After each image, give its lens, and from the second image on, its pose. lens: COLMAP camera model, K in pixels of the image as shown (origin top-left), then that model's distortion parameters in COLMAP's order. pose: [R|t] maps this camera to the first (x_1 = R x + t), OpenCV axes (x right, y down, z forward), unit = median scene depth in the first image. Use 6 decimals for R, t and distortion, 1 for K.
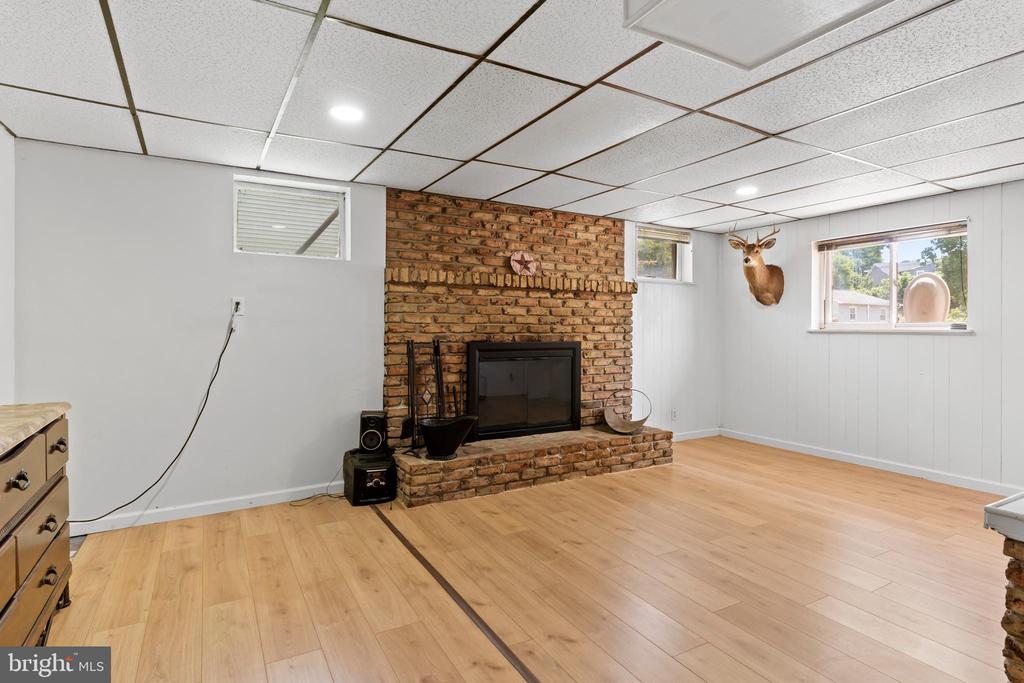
lens RADIAL K [[528.6, 0, 511.4], [0, 528.6, 336.0], [0, 0, 1]] dist [-0.006311, 0.003651]
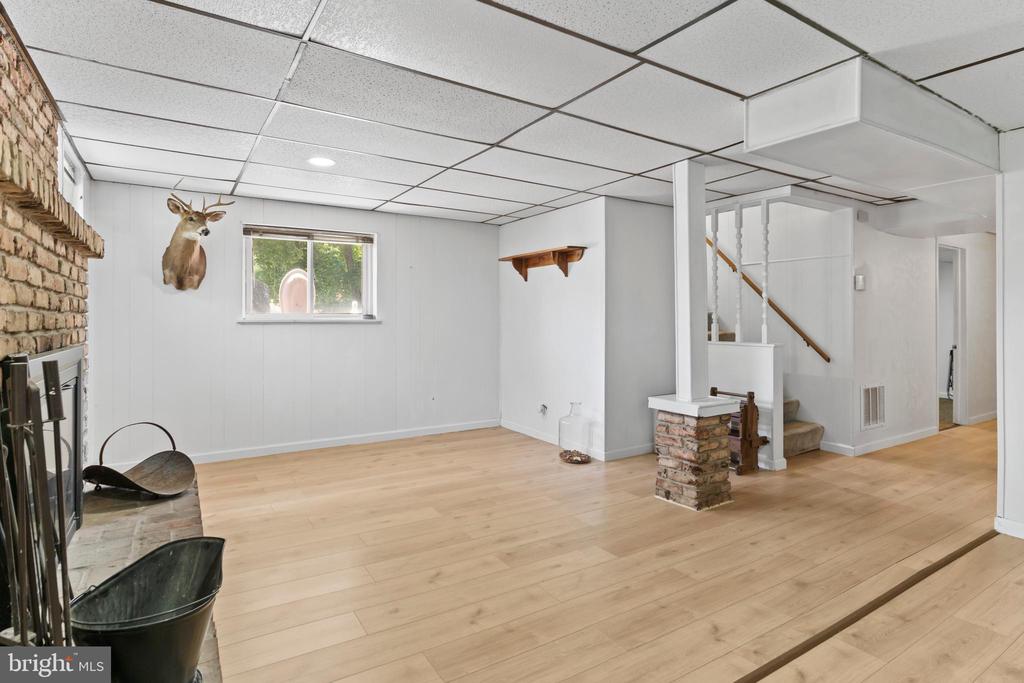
lens RADIAL K [[528.6, 0, 509.0], [0, 528.6, 324.5], [0, 0, 1]] dist [-0.006311, 0.003651]
pose [[-0.038572, -0.011386, 0.999191, -0.594109], [0.015417, 0.999809, 0.011989, -0.013582], [-0.999137, 0.015867, -0.038389, 0.969748]]
